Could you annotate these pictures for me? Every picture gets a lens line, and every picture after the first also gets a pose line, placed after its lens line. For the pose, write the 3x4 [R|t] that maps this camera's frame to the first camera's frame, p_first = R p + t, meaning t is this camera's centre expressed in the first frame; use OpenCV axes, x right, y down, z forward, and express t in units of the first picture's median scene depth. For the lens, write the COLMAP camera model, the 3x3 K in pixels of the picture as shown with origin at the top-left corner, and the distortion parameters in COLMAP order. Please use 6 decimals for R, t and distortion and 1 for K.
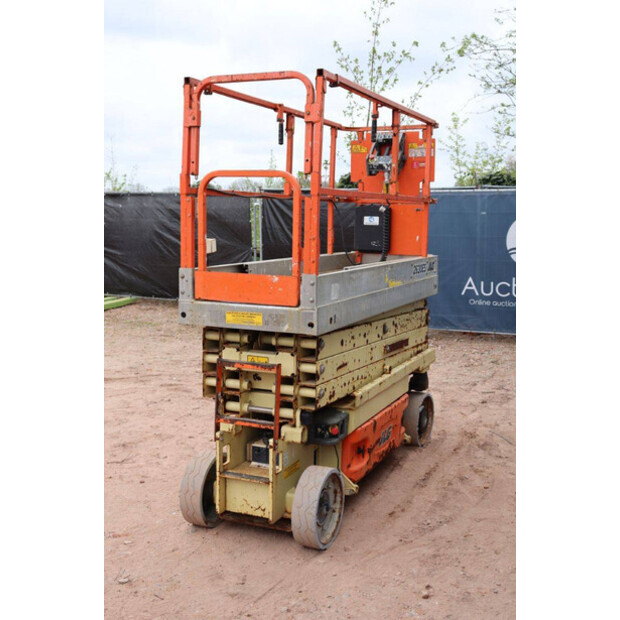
lens RADIAL K [[778.3, 0, 310.0], [0, 778.3, 310.0], [0, 0, 1]] dist [0.018554, 0.055748]
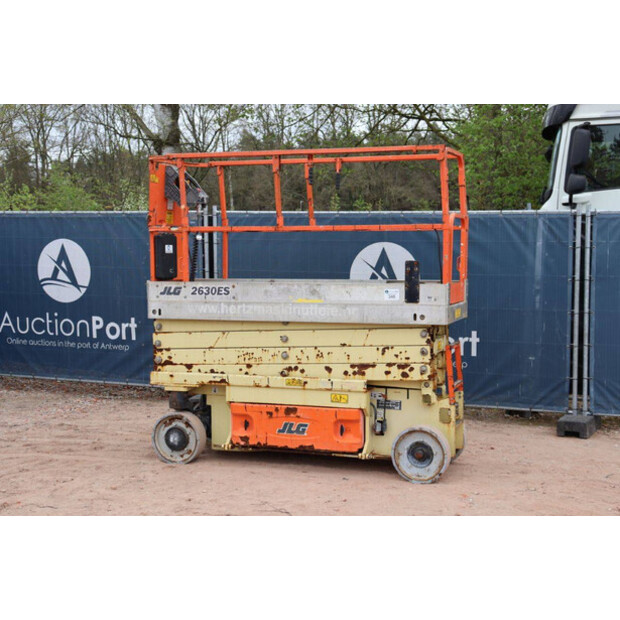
lens RADIAL K [[986.7, 0, 310.0], [0, 986.7, 310.0], [0, 0, 1]] dist [0.124912, 0.084094]
pose [[-0.068901, -0.085696, 0.993936, -1.696185], [0.128559, 0.987234, 0.094030, -0.181969], [-0.989305, 0.134258, -0.057005, 1.220953]]
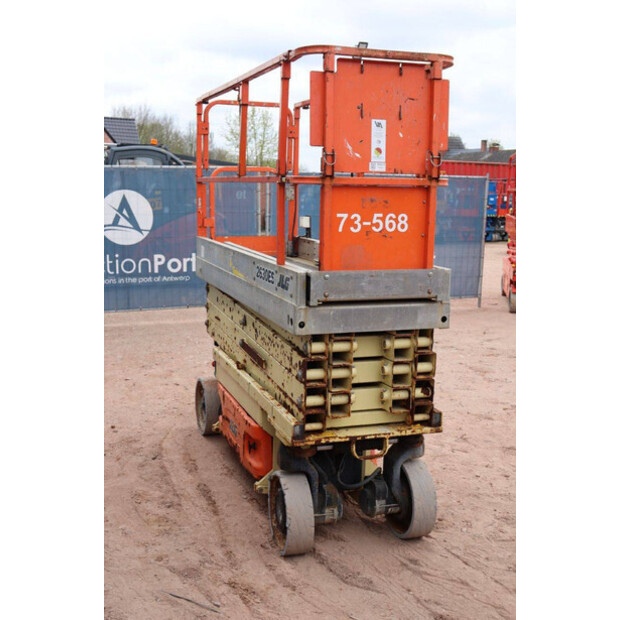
lens RADIAL K [[778.3, 0, 310.0], [0, 778.3, 310.0], [0, 0, 1]] dist [0.018554, 0.055748]
pose [[-0.738381, 0.076836, -0.669993, 0.736132], [-0.115122, 0.964545, 0.237488, -0.243185], [0.664486, 0.252487, -0.703356, 1.897895]]
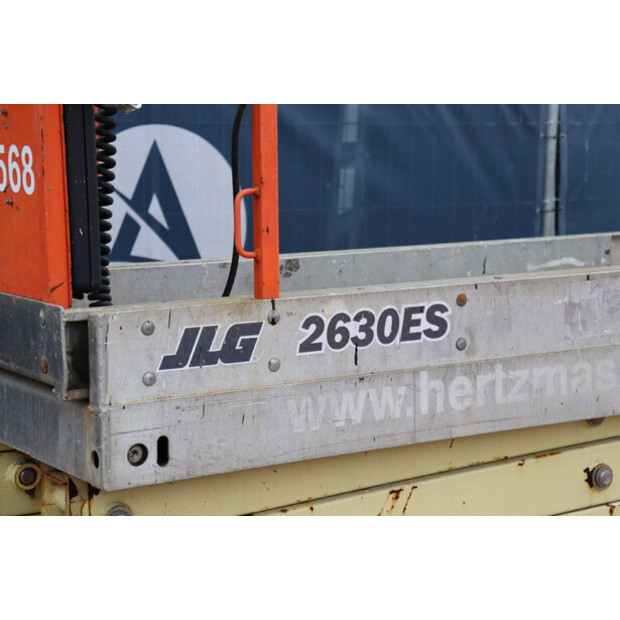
lens RADIAL K [[1445.2, 0, 310.0], [0, 1445.2, 310.0], [0, 0, 1]] dist [0.377084, 0.242500]
pose [[-0.823132, -0.081811, 0.561926, -0.296259], [0.064609, 0.969648, 0.235813, -0.223600], [-0.564163, 0.230410, -0.792863, 1.768496]]
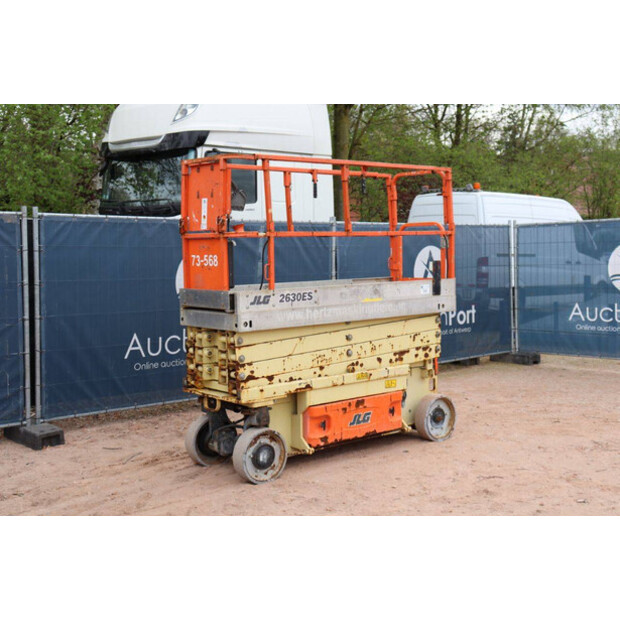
lens RADIAL K [[843.6, 0, 310.0], [0, 843.6, 310.0], [0, 0, 1]] dist [0.061158, 0.085802]
pose [[-0.894087, -0.042516, 0.445871, -0.647665], [0.053745, 0.978108, 0.201040, -0.341215], [-0.444658, 0.203710, -0.872228, 2.529572]]
